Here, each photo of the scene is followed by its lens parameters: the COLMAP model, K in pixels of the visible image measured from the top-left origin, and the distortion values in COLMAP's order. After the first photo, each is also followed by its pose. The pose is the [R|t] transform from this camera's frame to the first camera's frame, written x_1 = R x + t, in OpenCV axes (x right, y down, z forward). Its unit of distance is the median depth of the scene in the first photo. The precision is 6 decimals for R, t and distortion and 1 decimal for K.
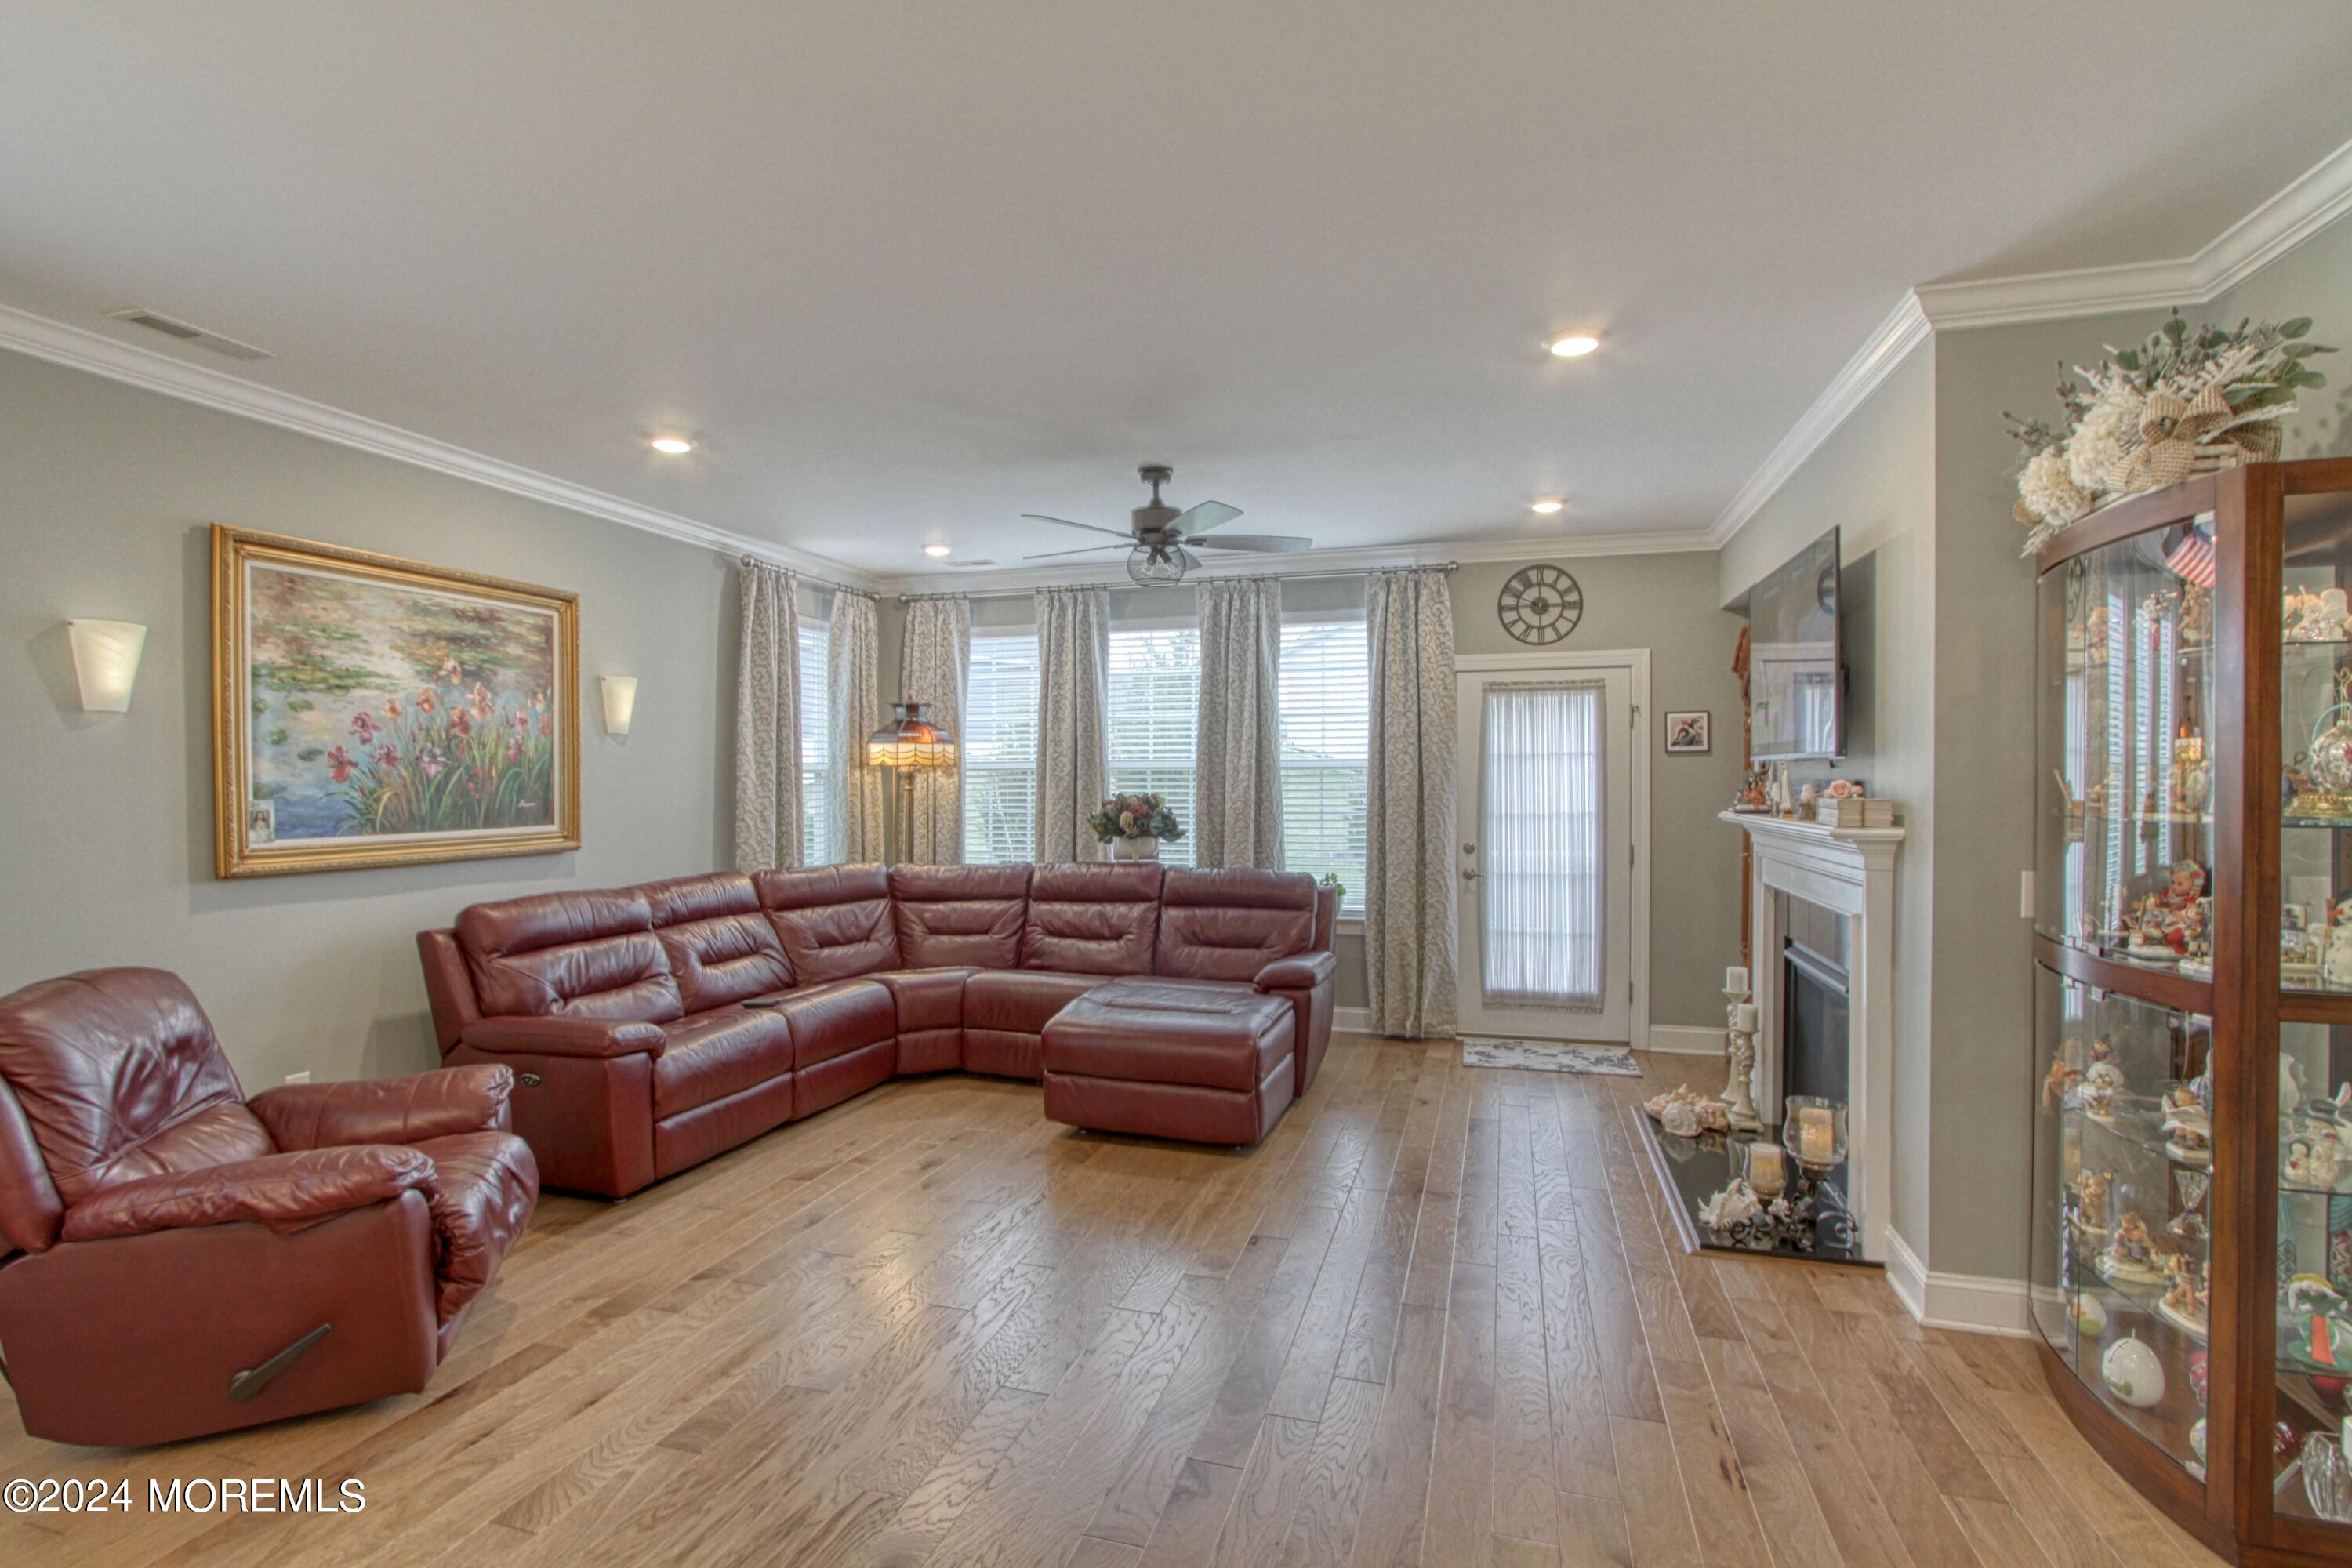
lens RADIAL K [[1116.8, 0, 1167.0], [0, 1116.8, 797.5], [0, 0, 1]] dist [-0.016454, 0.004142]
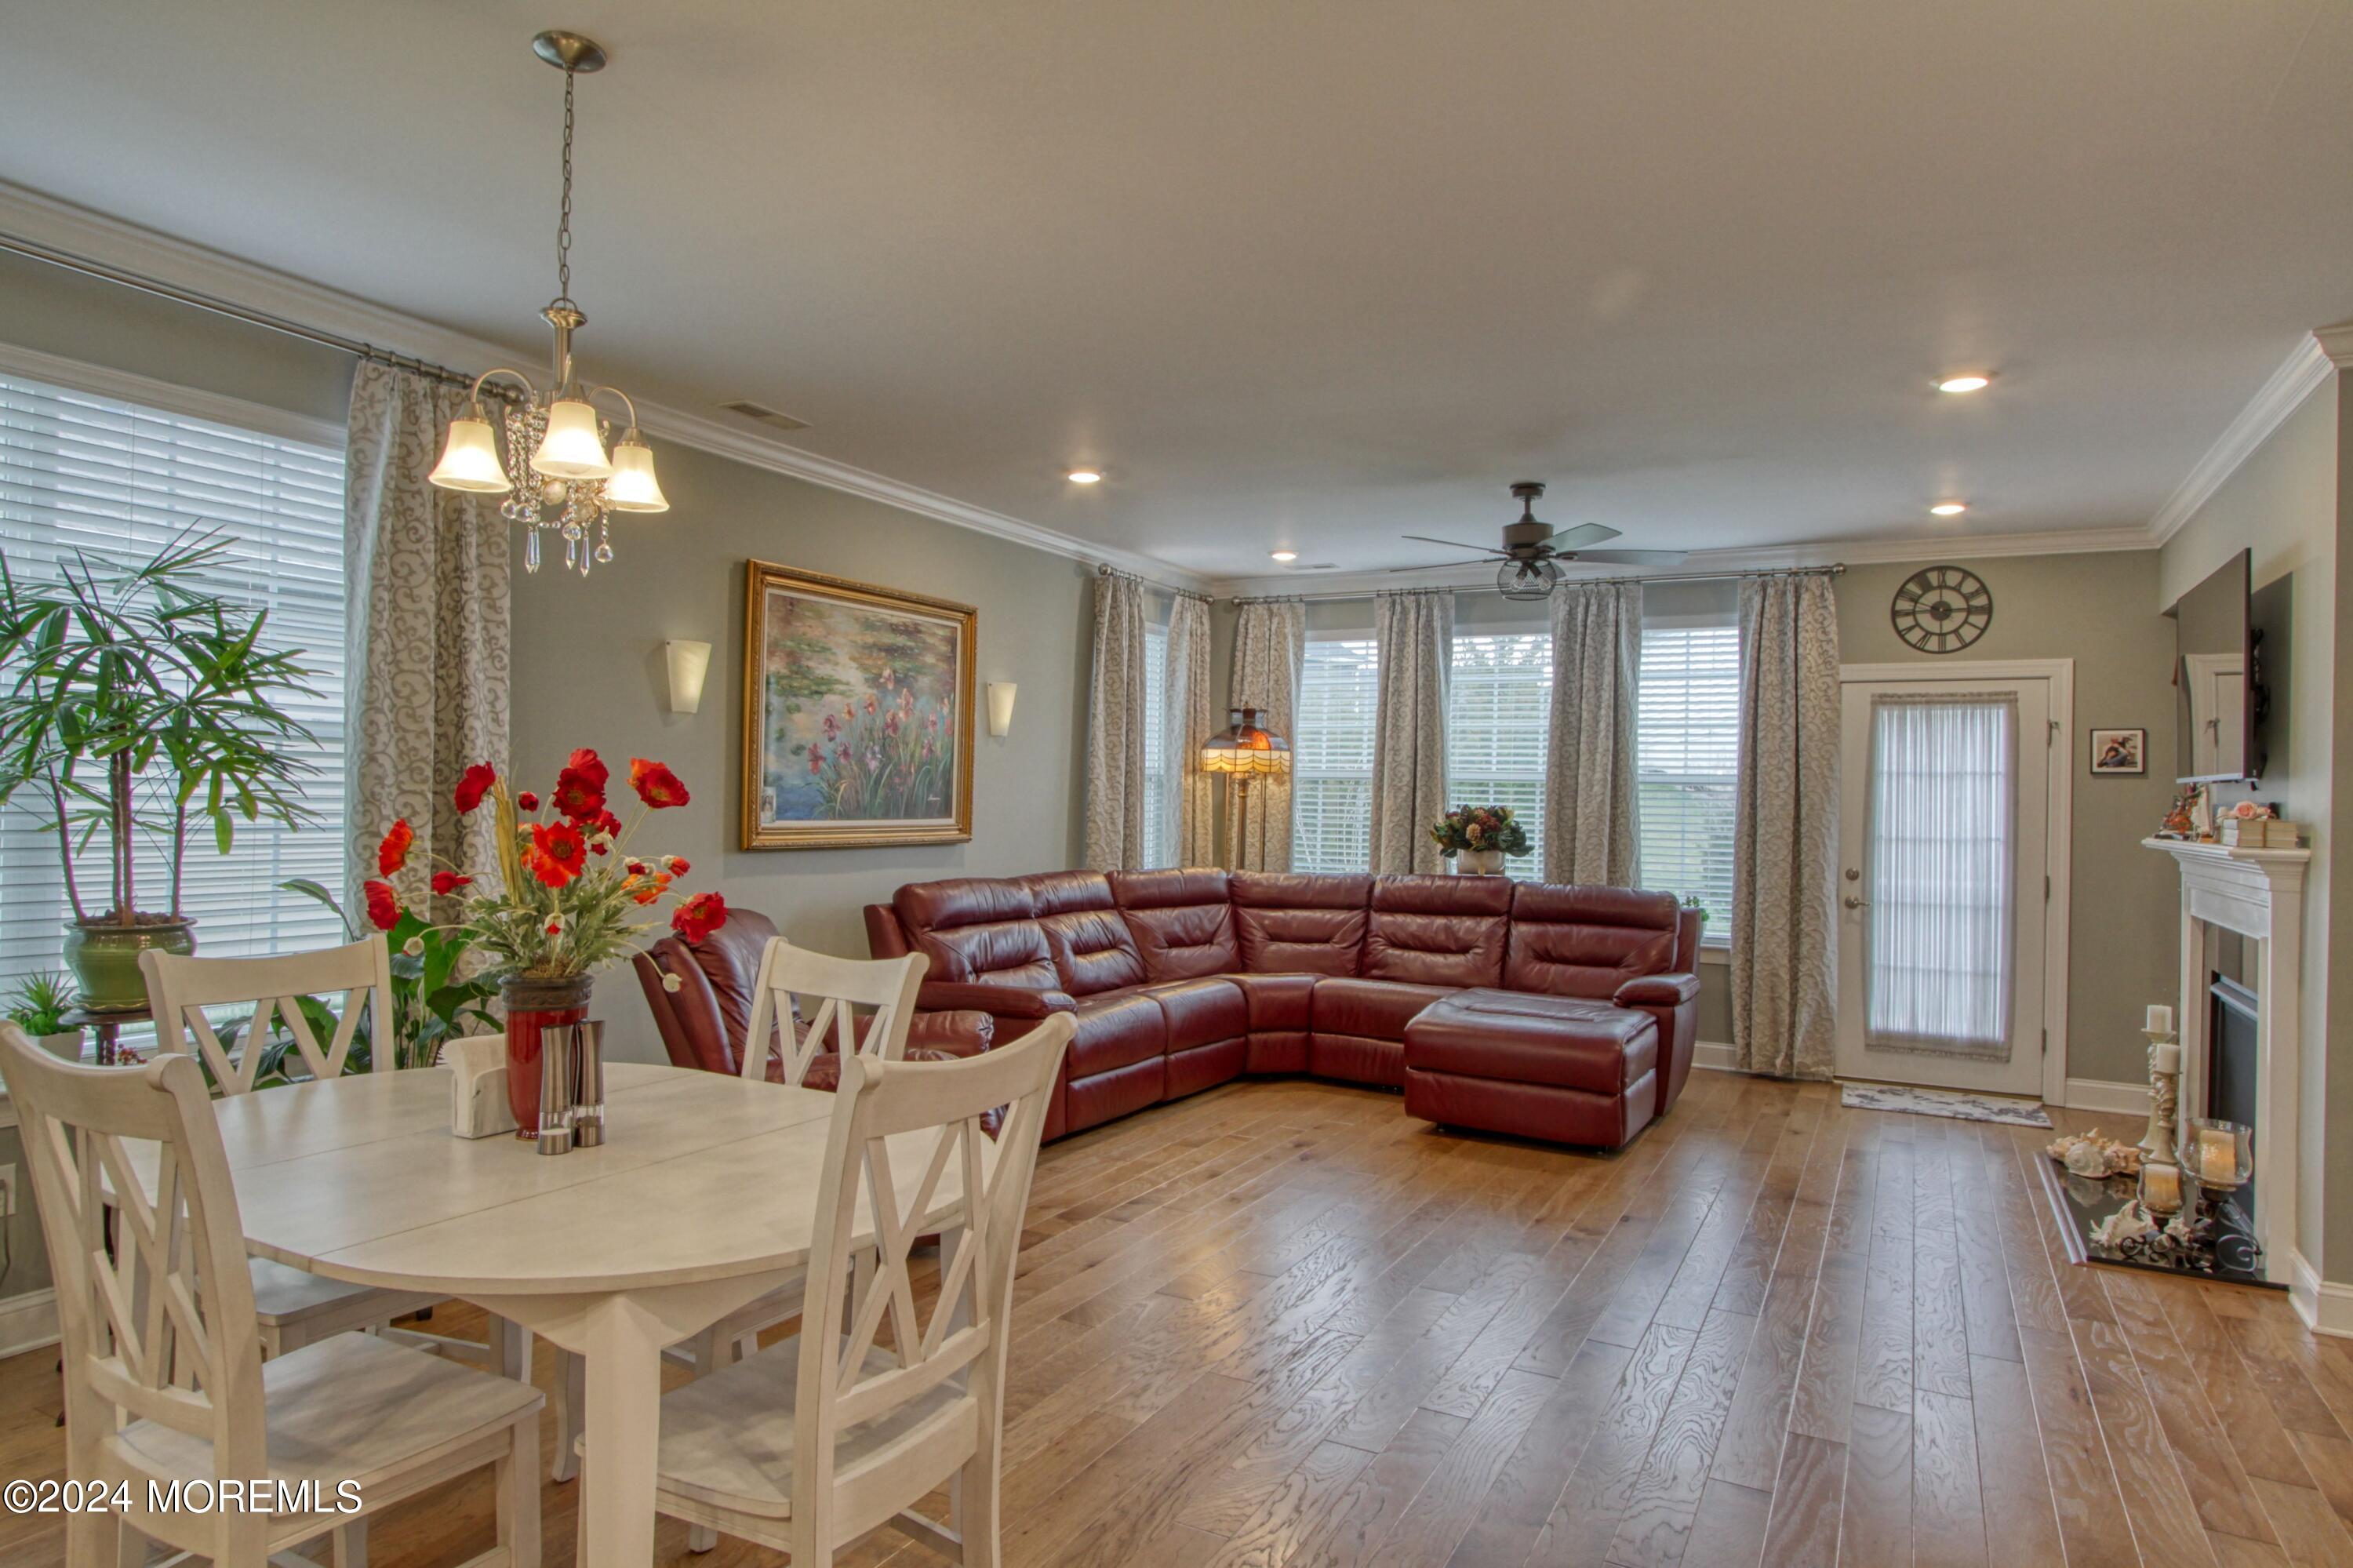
lens RADIAL K [[1377.3, 0, 1175.4], [0, 1377.3, 788.9], [0, 0, 1]] dist [-0.008070, 0.003359]
pose [[0.979942, 0.022793, -0.197977, -0.057724], [-0.027183, 0.999441, -0.019483, 0.013771], [0.197422, 0.024474, 0.980013, -0.240335]]
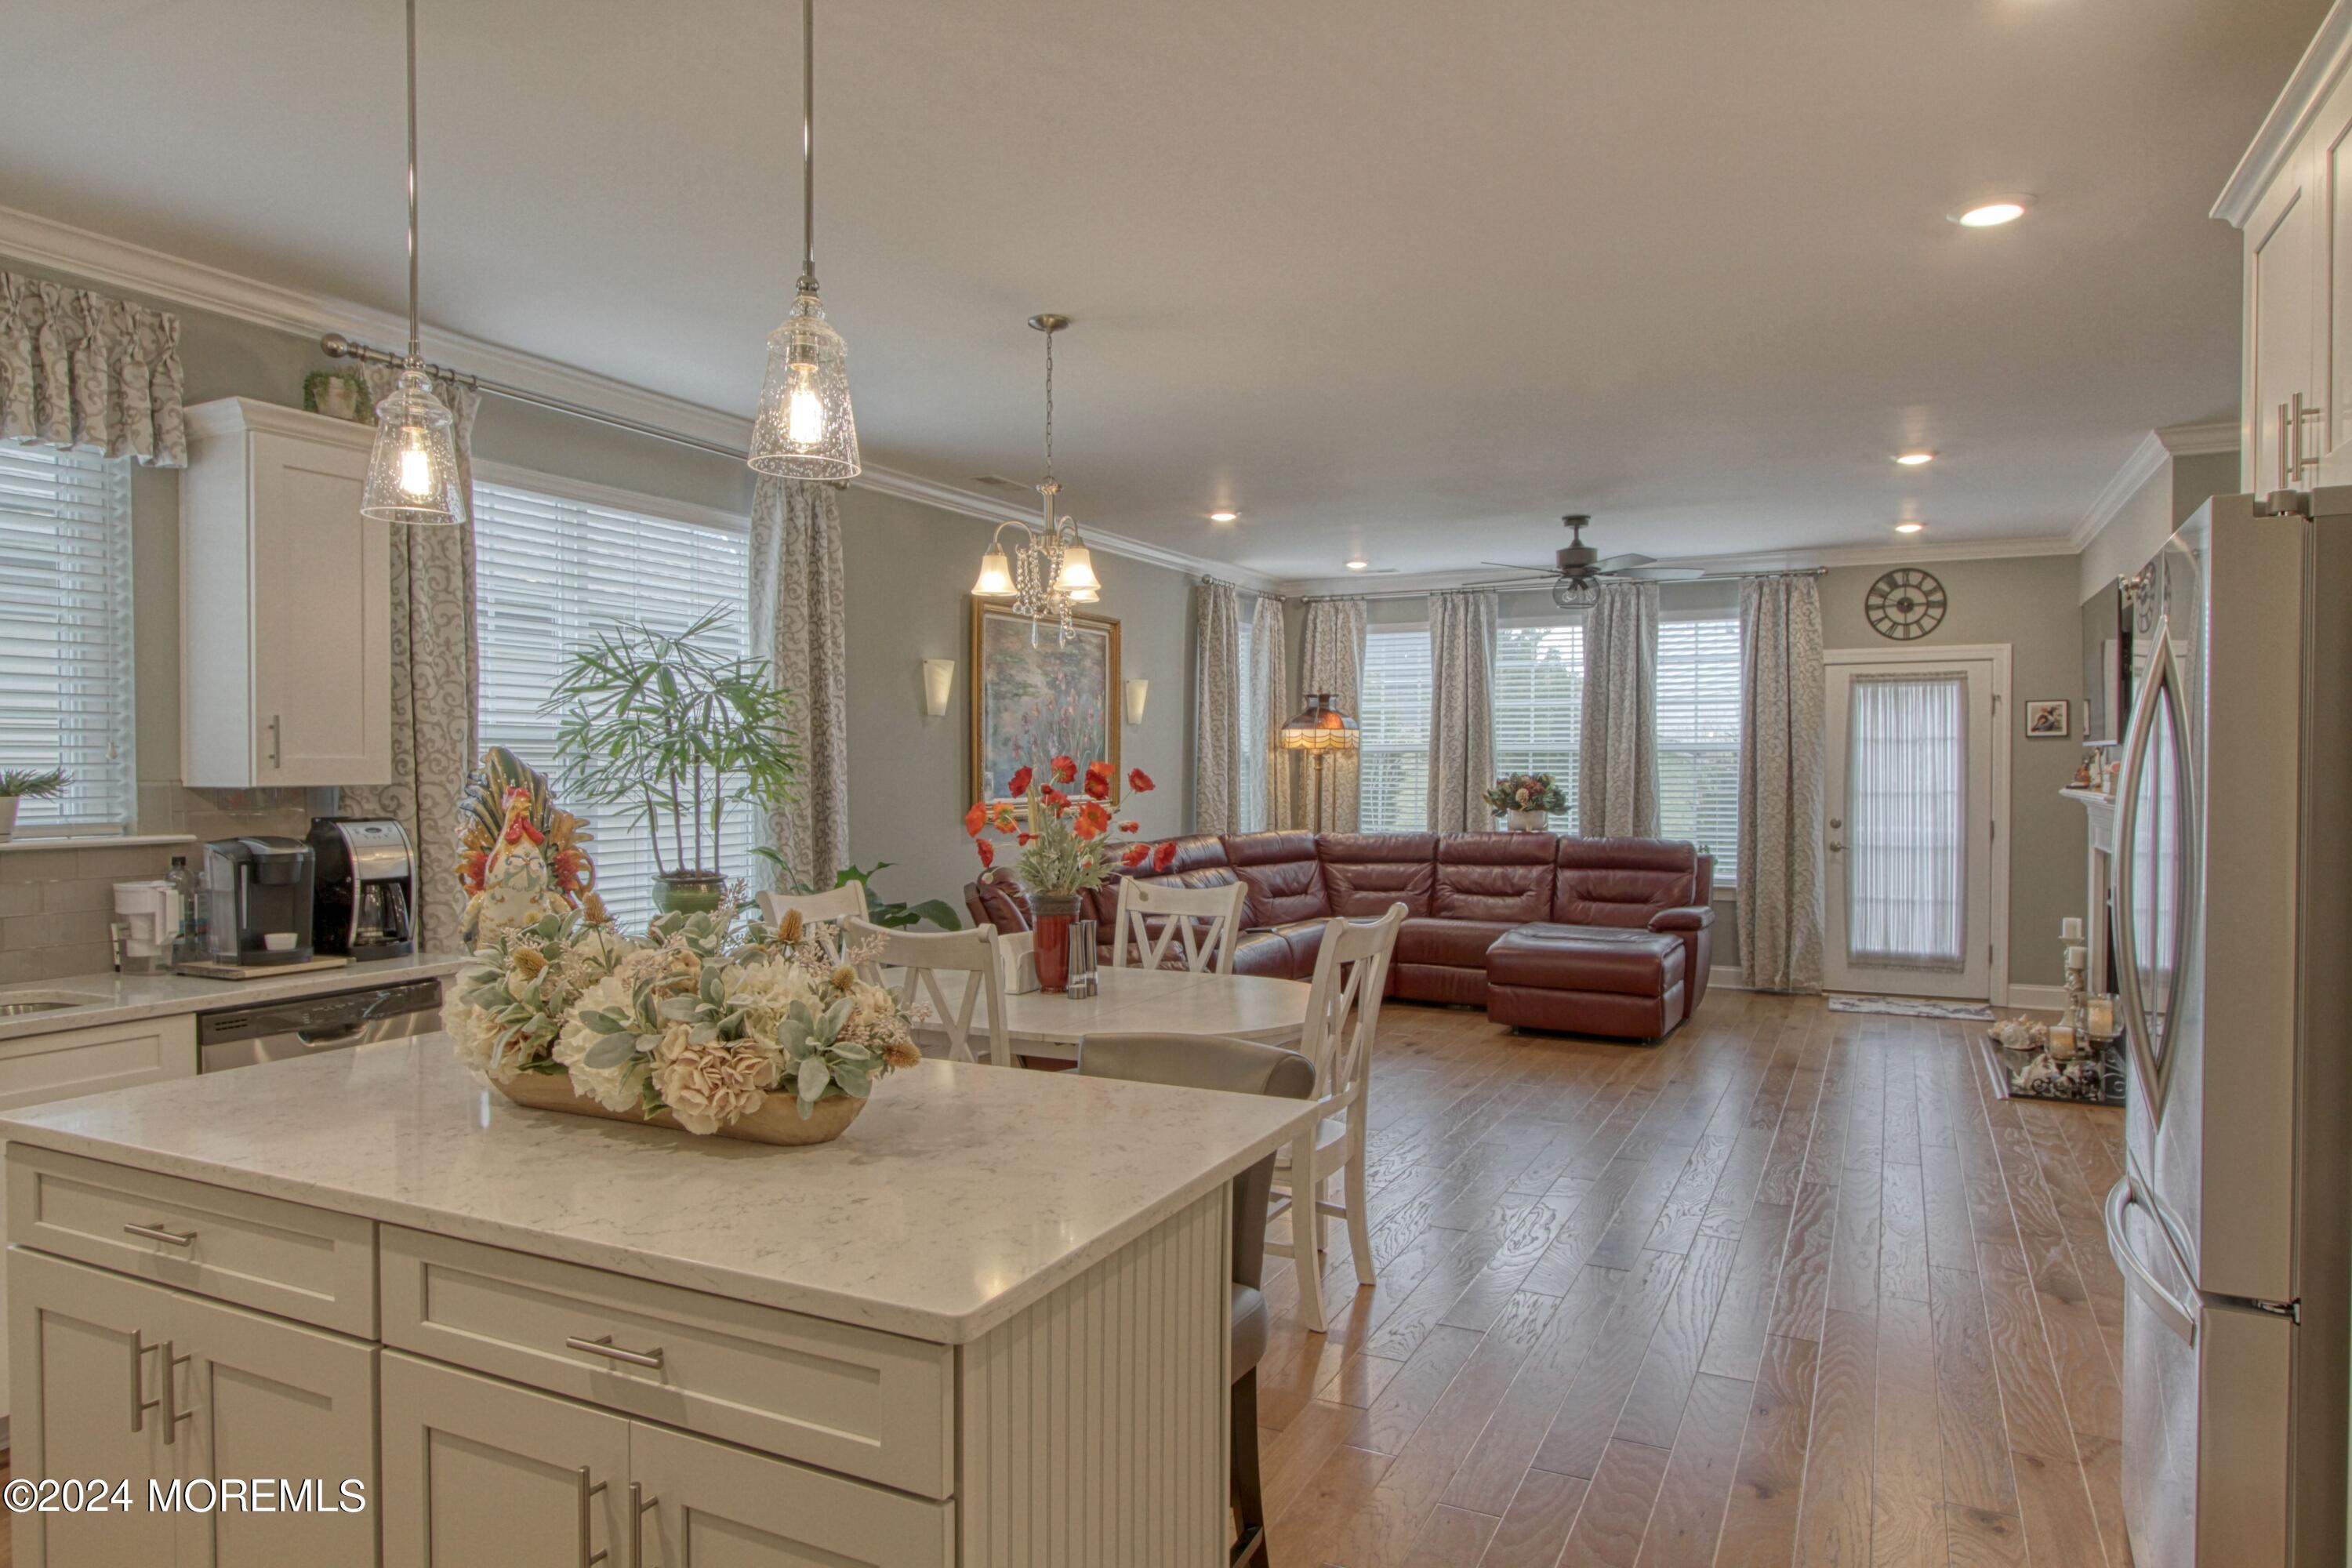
lens RADIAL K [[1434.8, 0, 1168.1], [0, 1434.8, 788.2], [0, 0, 1]] dist [-0.013133, 0.006973]
pose [[0.984722, 0.006184, -0.174026, -0.149742], [-0.005916, 0.999980, 0.002061, 0.012503], [0.174035, -0.001000, 0.984739, -0.570512]]
